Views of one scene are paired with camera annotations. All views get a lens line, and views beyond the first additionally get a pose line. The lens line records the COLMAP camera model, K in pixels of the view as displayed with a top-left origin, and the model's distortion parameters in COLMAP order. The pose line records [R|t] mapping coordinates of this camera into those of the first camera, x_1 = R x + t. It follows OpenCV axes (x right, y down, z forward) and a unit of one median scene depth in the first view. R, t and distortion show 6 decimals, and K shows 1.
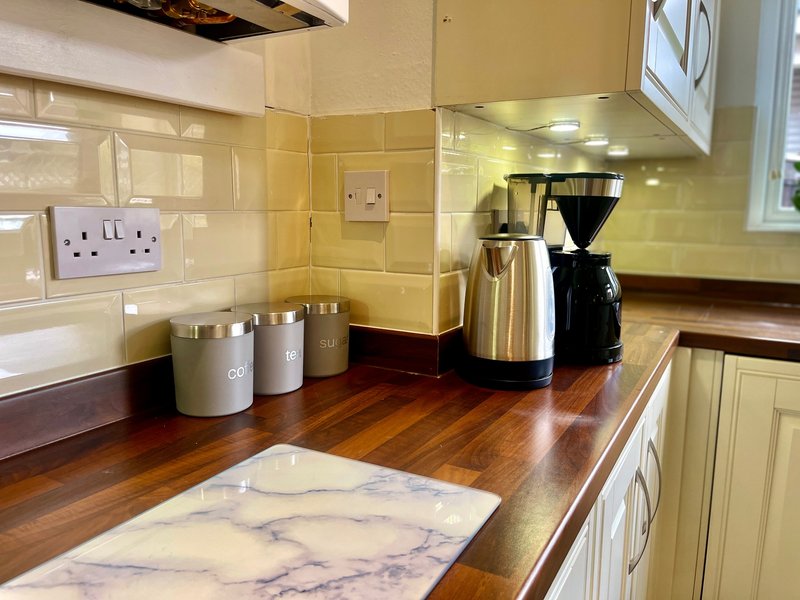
lens RADIAL K [[604.5, 0, 400.0], [0, 604.5, 300.0], [0, 0, 1]] dist [0.079515, -0.101663]
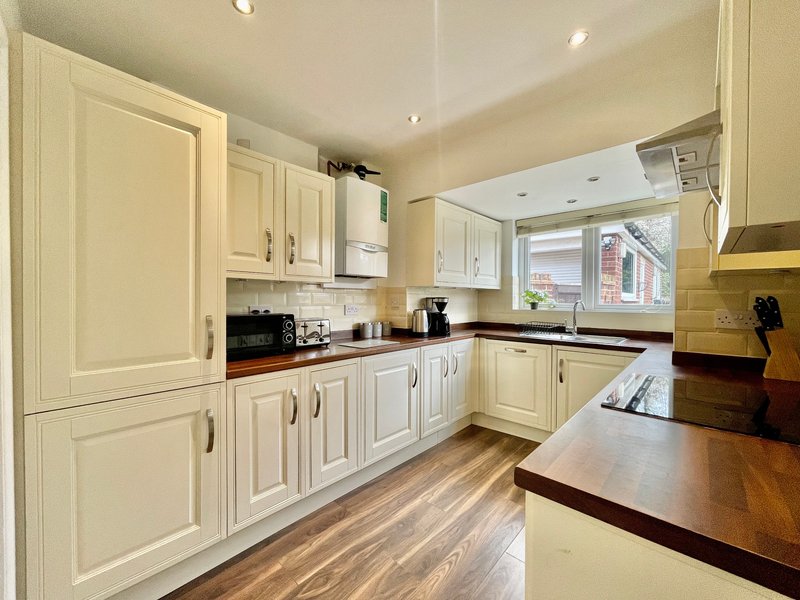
lens RADIAL K [[323.8, 0, 399.0], [0, 323.8, 301.7], [0, 0, 1]] dist [-0.000597, 0.000440]
pose [[0.973287, -0.006661, -0.229494, 0.650574], [-0.027930, 0.988720, -0.147150, 0.249217], [0.227886, 0.149629, 0.962122, -1.785103]]
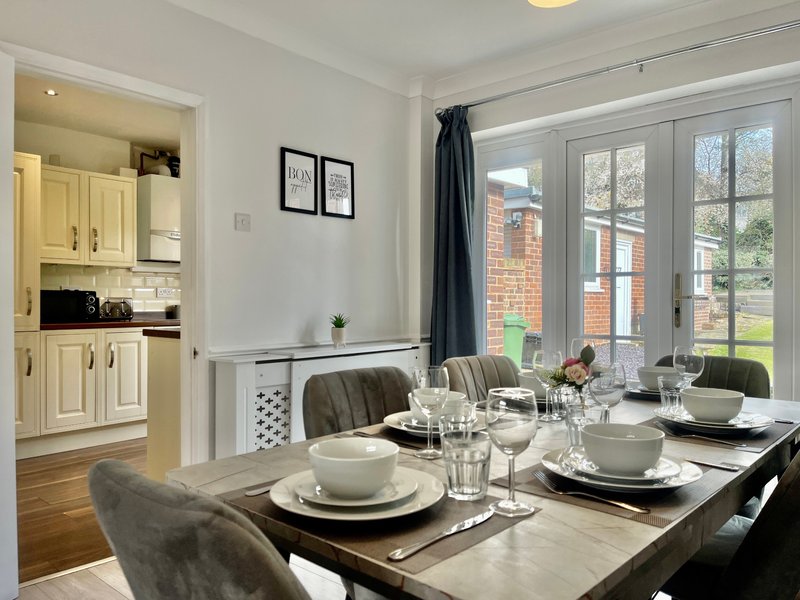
lens RADIAL K [[604.5, 0, 400.0], [0, 604.5, 300.0], [0, 0, 1]] dist [0.079515, -0.101663]
pose [[0.978762, -0.014193, -0.204510, 2.868212], [-0.018986, 0.987037, -0.159366, 0.836185], [0.204121, 0.159864, 0.965804, -4.135413]]
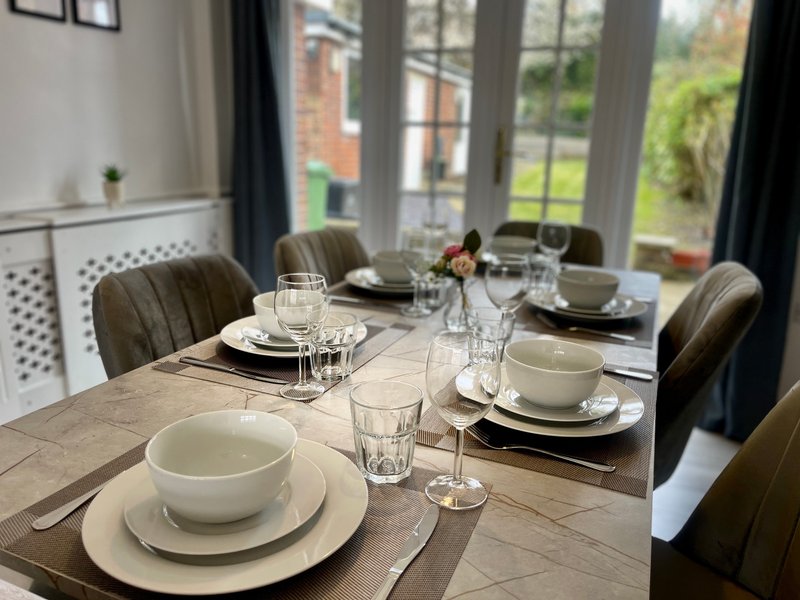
lens RADIAL K [[604.5, 0, 400.0], [0, 604.5, 300.0], [0, 0, 1]] dist [0.079515, -0.101663]
pose [[0.989120, -0.024655, 0.145033, 2.645697], [0.009986, 0.994835, 0.101016, 0.691132], [-0.146774, -0.098469, 0.984257, -3.716338]]
